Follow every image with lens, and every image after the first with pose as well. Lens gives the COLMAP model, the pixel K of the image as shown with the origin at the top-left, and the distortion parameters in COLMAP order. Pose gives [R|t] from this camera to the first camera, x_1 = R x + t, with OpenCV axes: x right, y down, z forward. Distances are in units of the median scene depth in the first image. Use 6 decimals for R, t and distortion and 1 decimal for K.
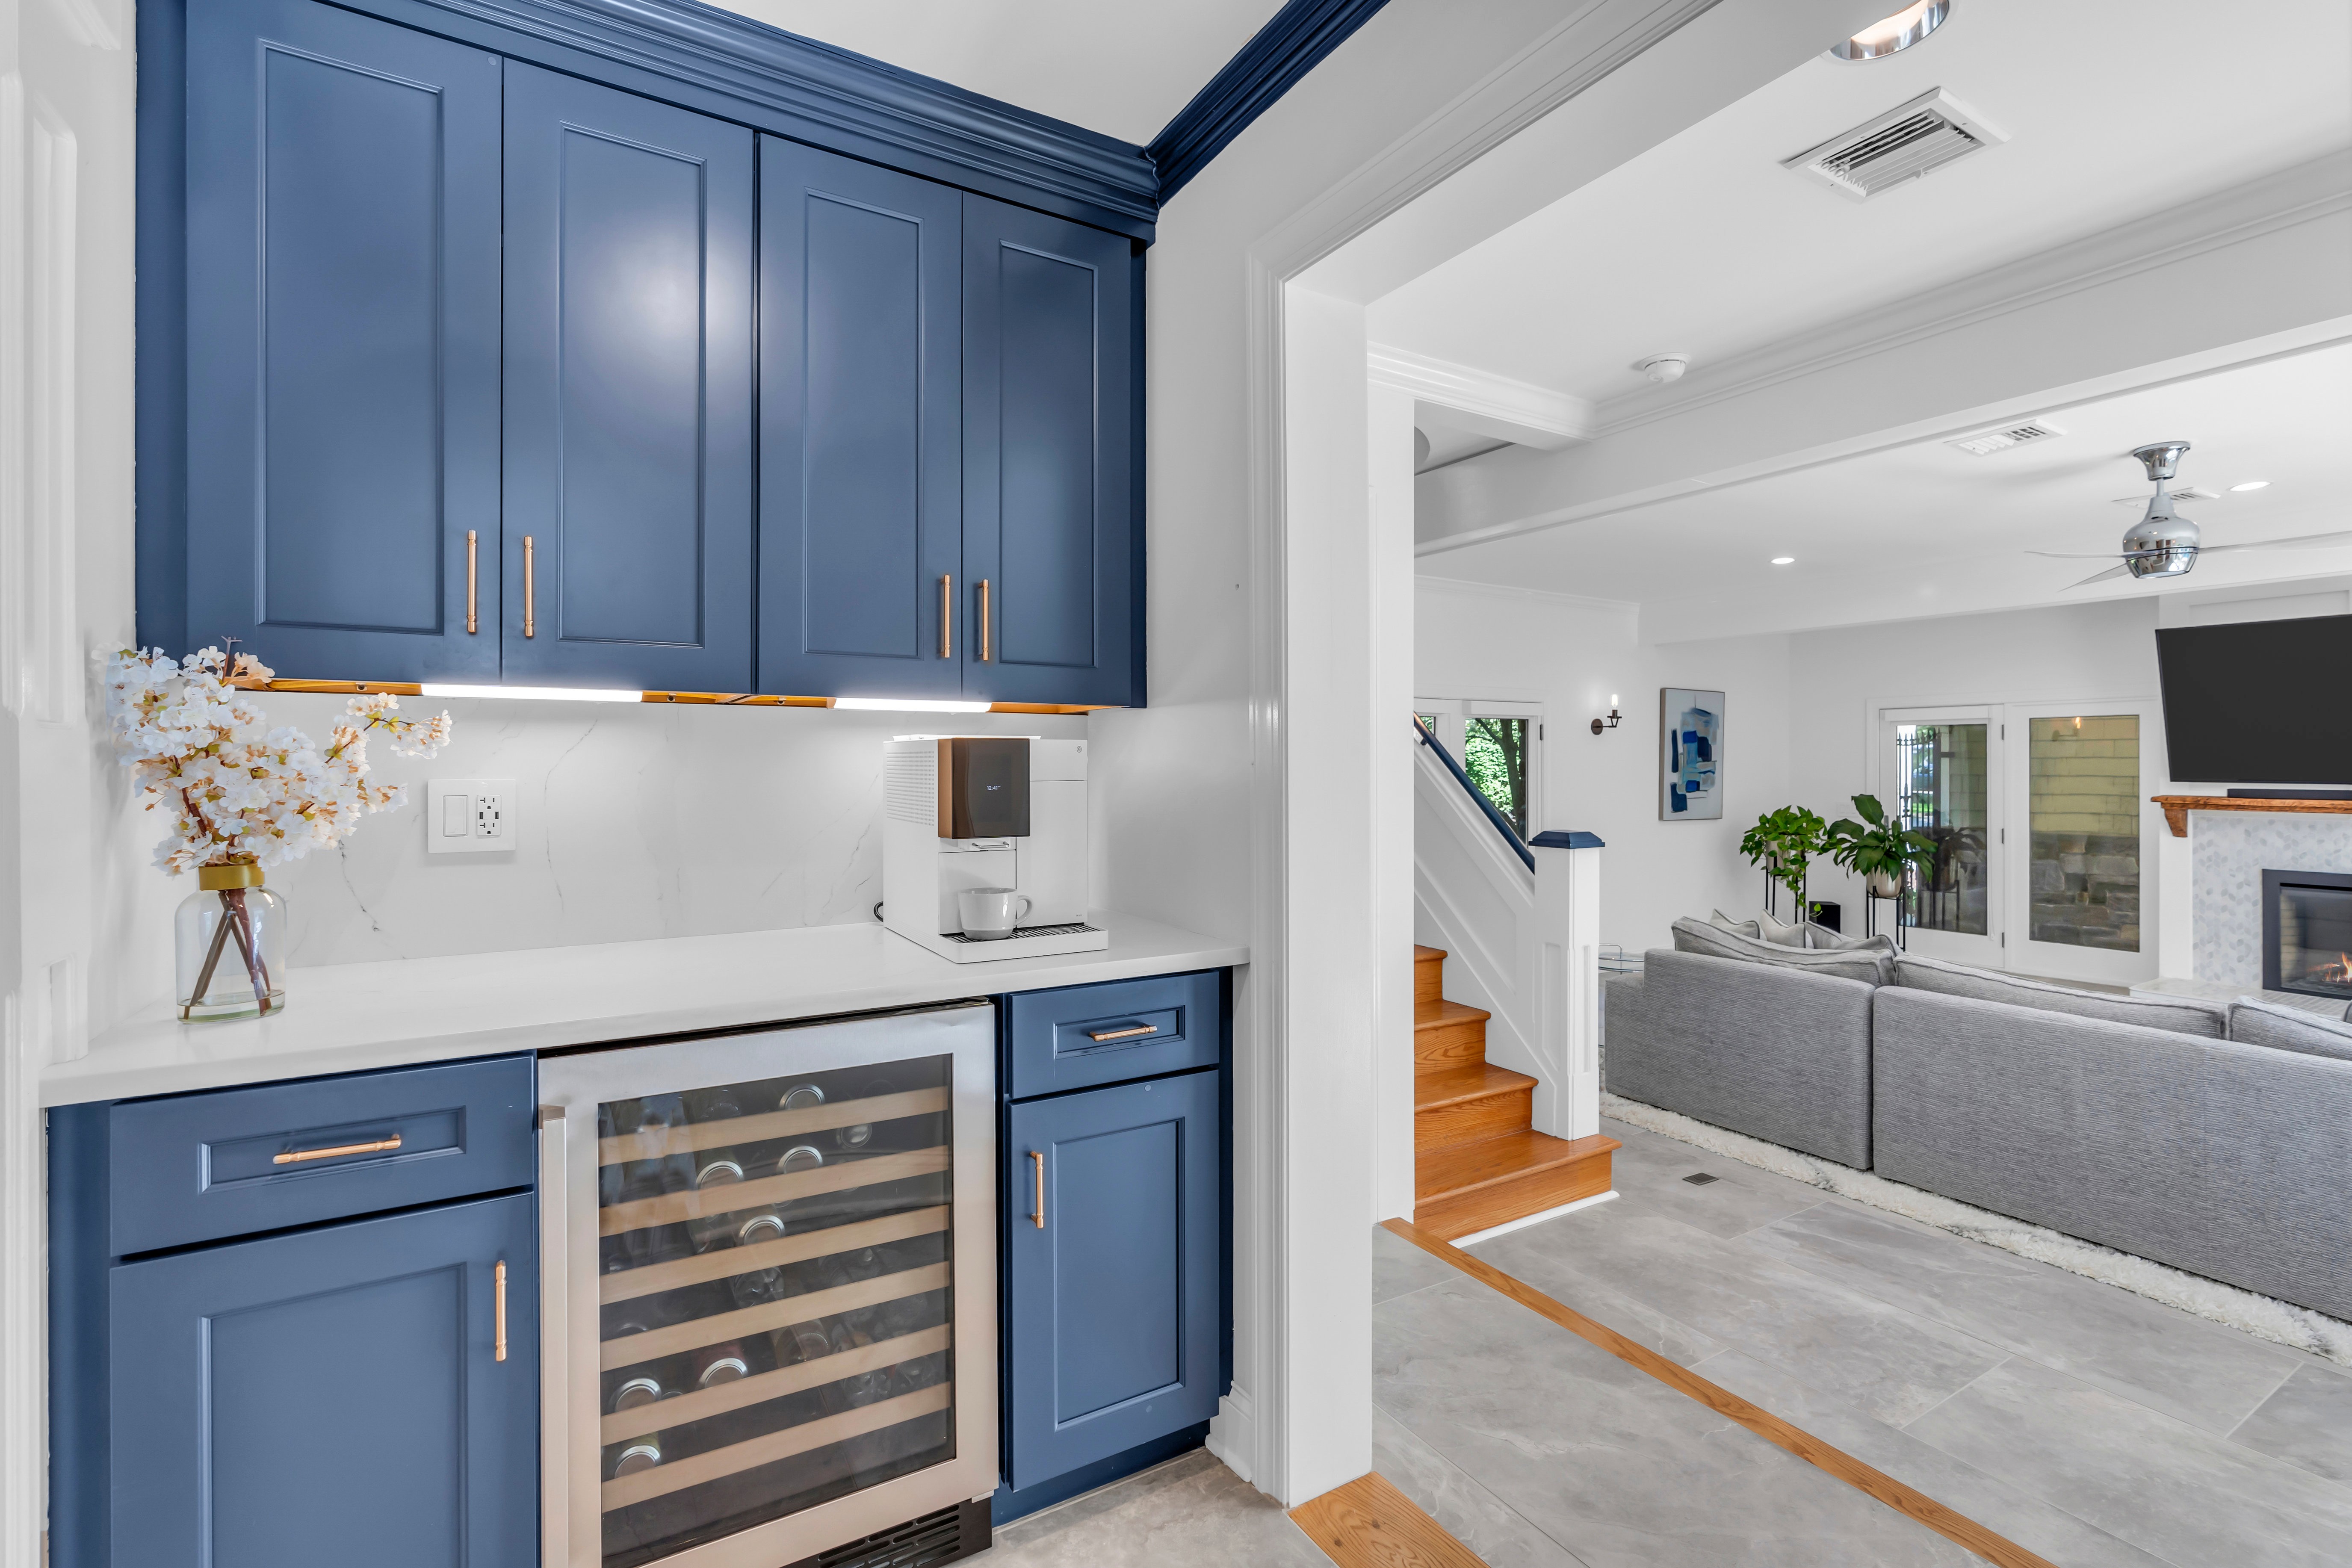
lens RADIAL K [[1072.2, 0, 1176.6], [0, 1072.2, 770.2], [0, 0, 1]] dist [-0.003658, 0.000177]
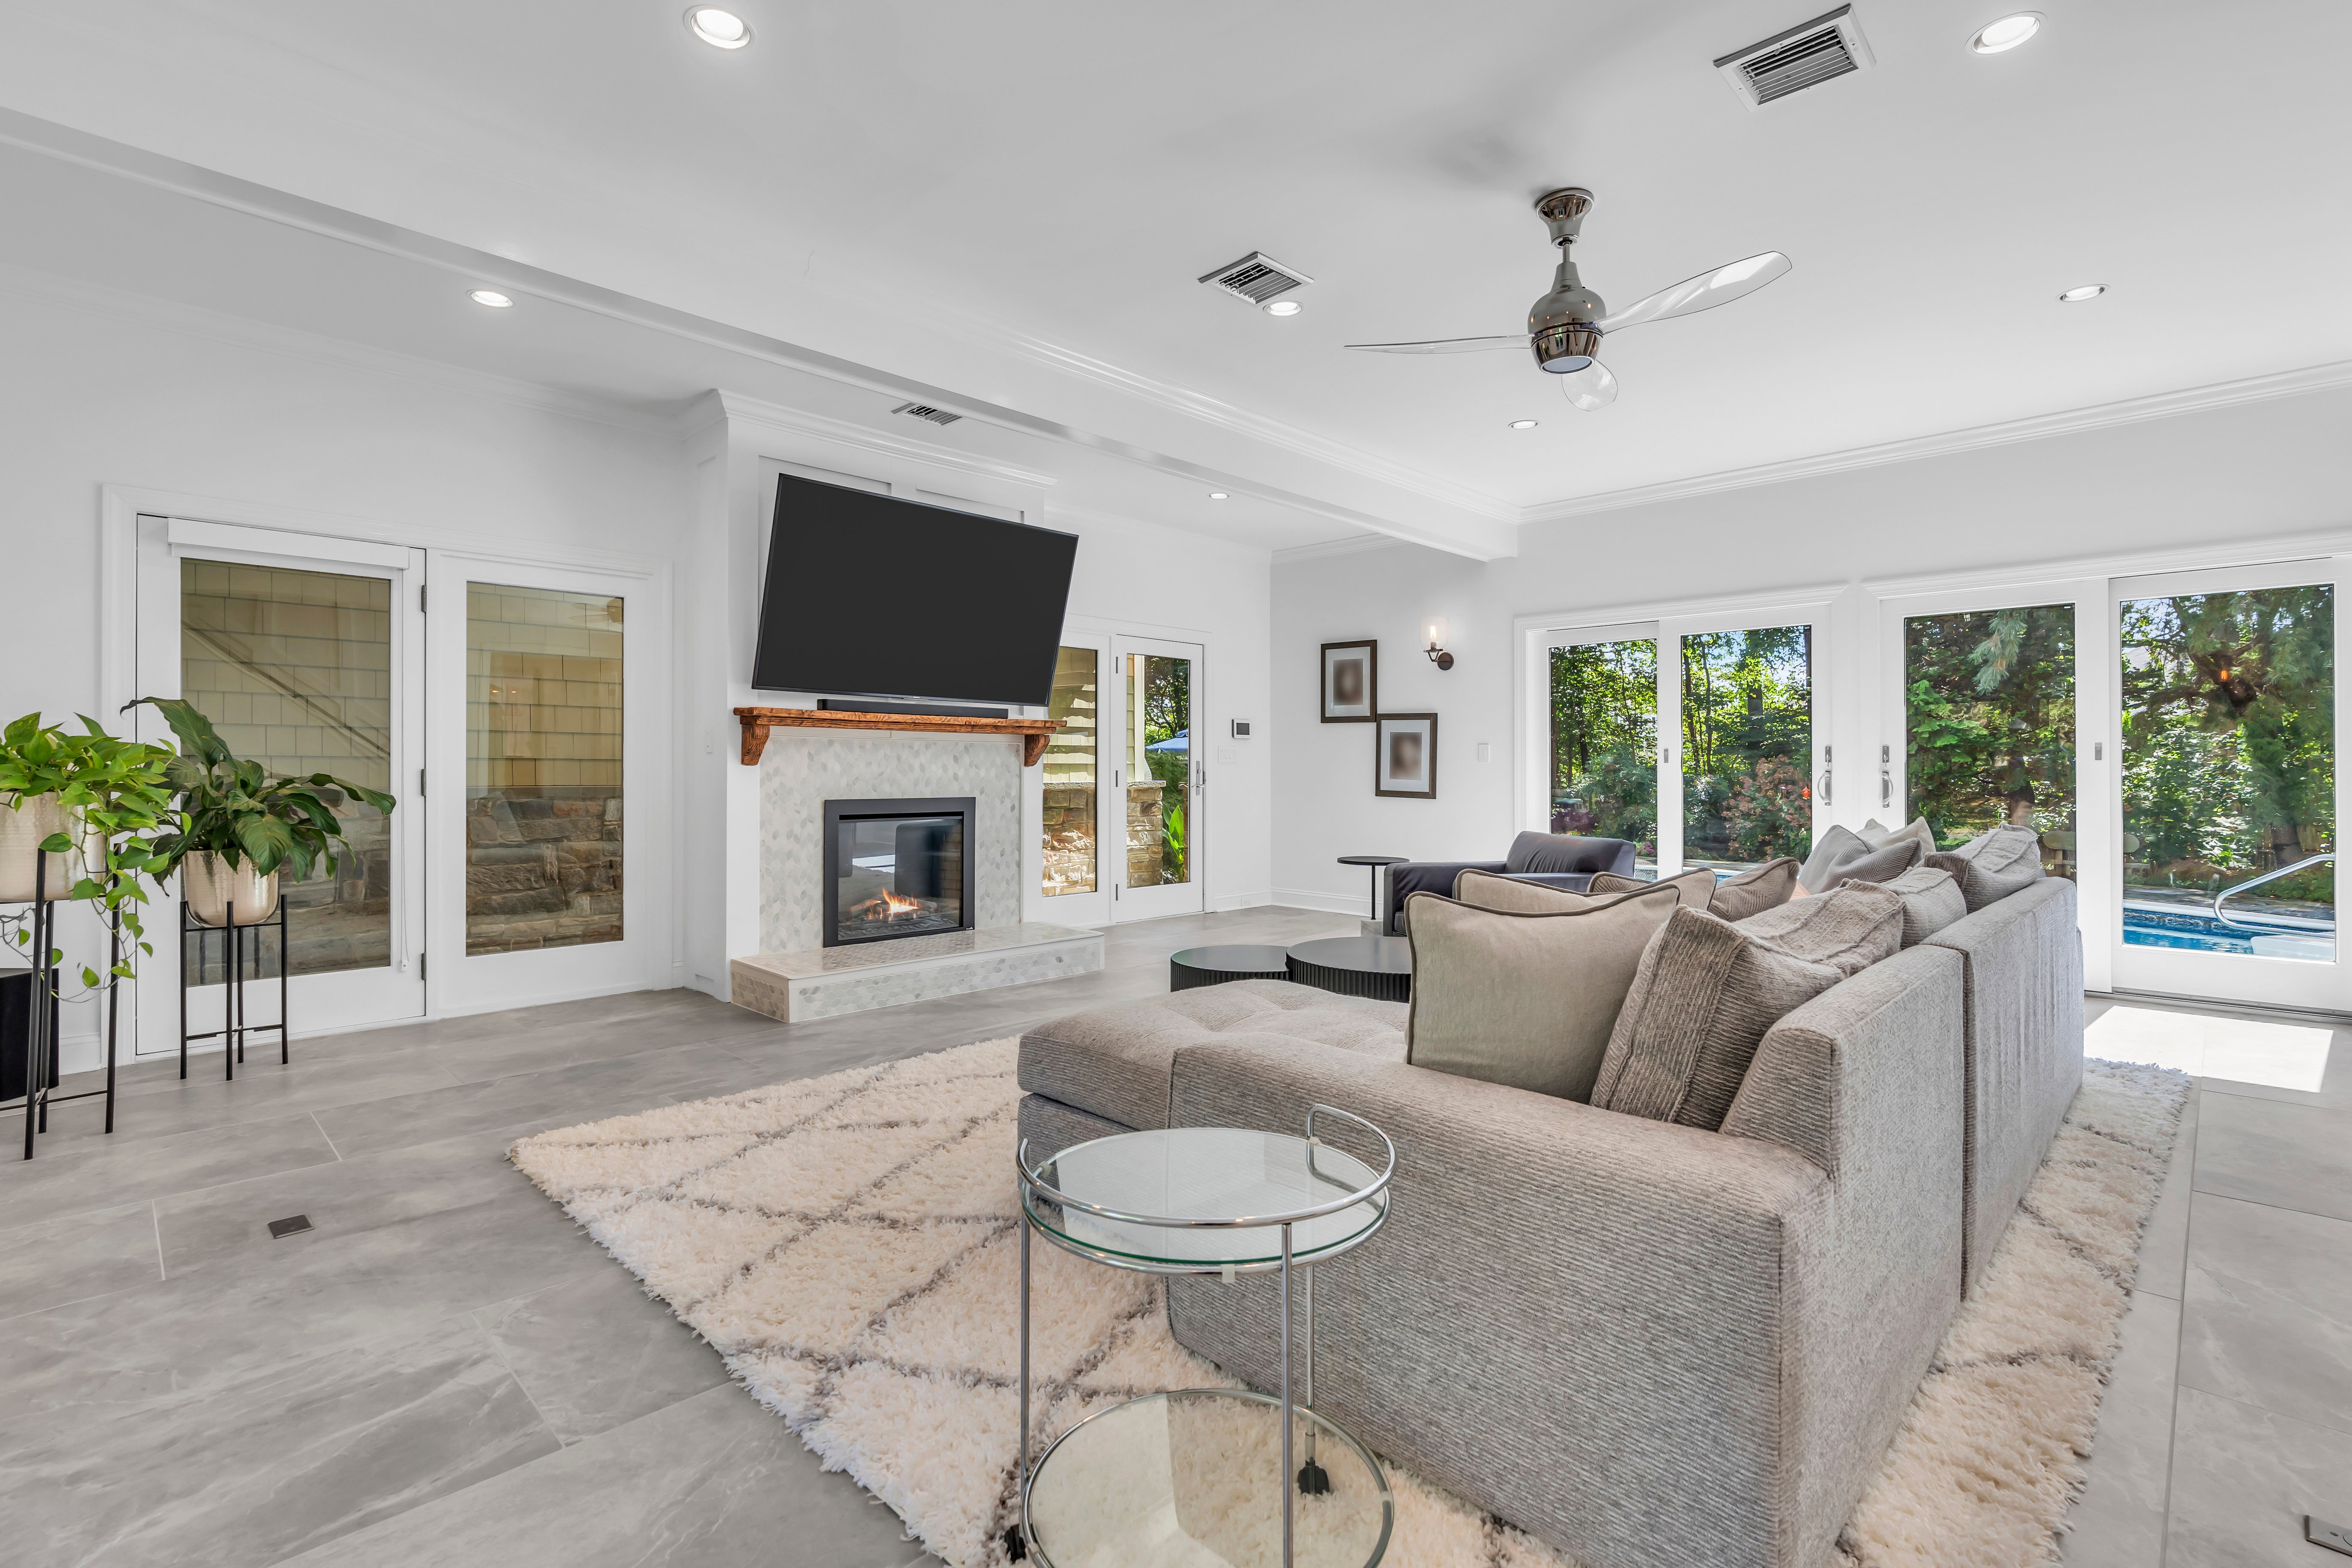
lens RADIAL K [[1072.2, 0, 1178.6], [0, 1072.2, 777.9], [0, 0, 1]] dist [-0.003658, 0.000177]
pose [[-0.251381, 0.000741, 0.967888, 0.152030], [0.007678, 0.999970, 0.001228, 0.074652], [-0.967858, 0.007740, -0.251379, 0.921831]]
